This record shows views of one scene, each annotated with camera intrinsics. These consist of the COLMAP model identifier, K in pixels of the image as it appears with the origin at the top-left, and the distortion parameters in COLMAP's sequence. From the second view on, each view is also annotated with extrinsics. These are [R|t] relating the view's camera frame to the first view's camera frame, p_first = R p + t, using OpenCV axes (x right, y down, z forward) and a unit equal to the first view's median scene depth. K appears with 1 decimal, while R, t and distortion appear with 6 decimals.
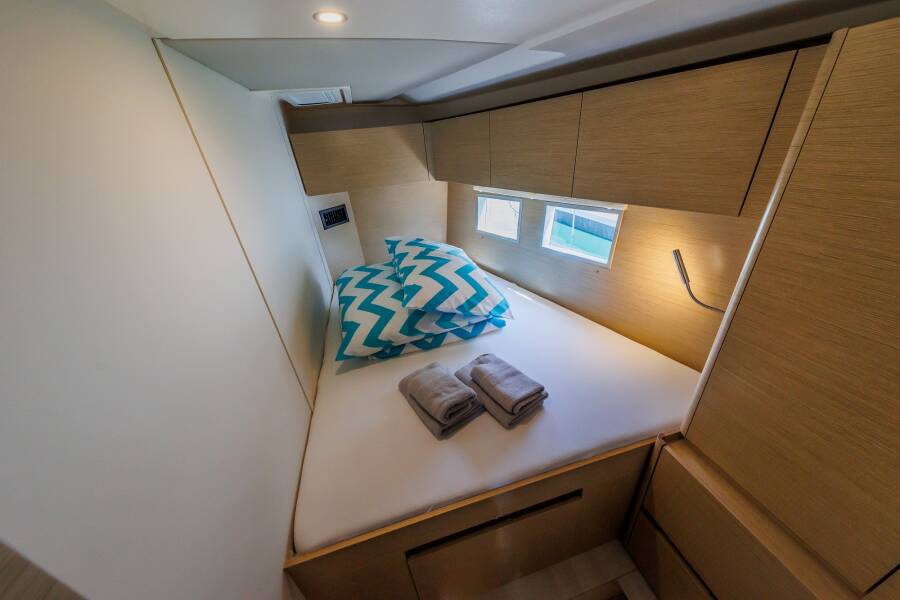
lens RADIAL K [[304.2, 0, 453.1], [0, 304.2, 299.4], [0, 0, 1]] dist [0.018338, -0.003941]
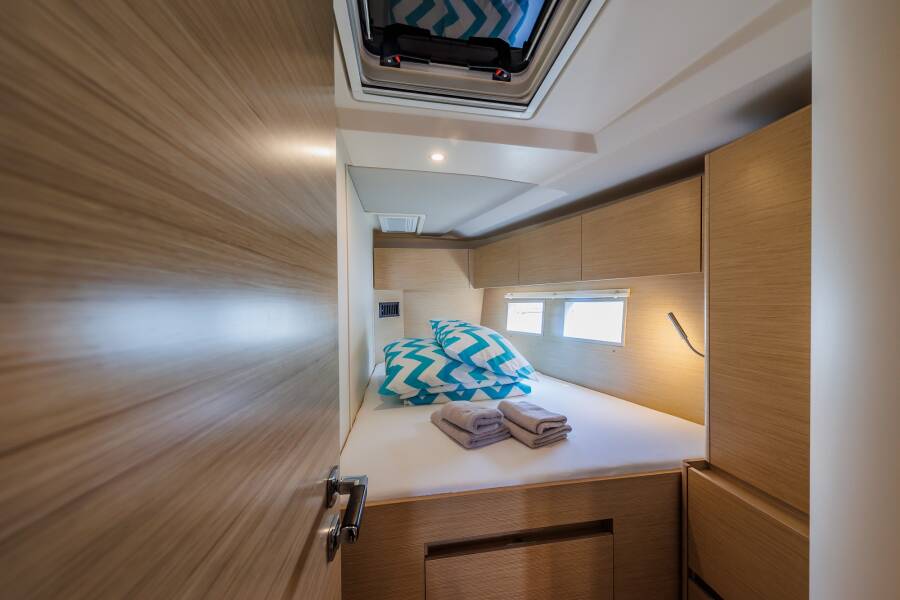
lens RADIAL K [[304.2, 0, 453.1], [0, 304.2, 299.4], [0, 0, 1]] dist [0.018338, -0.003941]
pose [[0.991832, 0.070284, -0.106440, -0.011250], [-0.111400, 0.883759, -0.454489, 0.353249], [0.062124, 0.462635, 0.884370, -0.137612]]
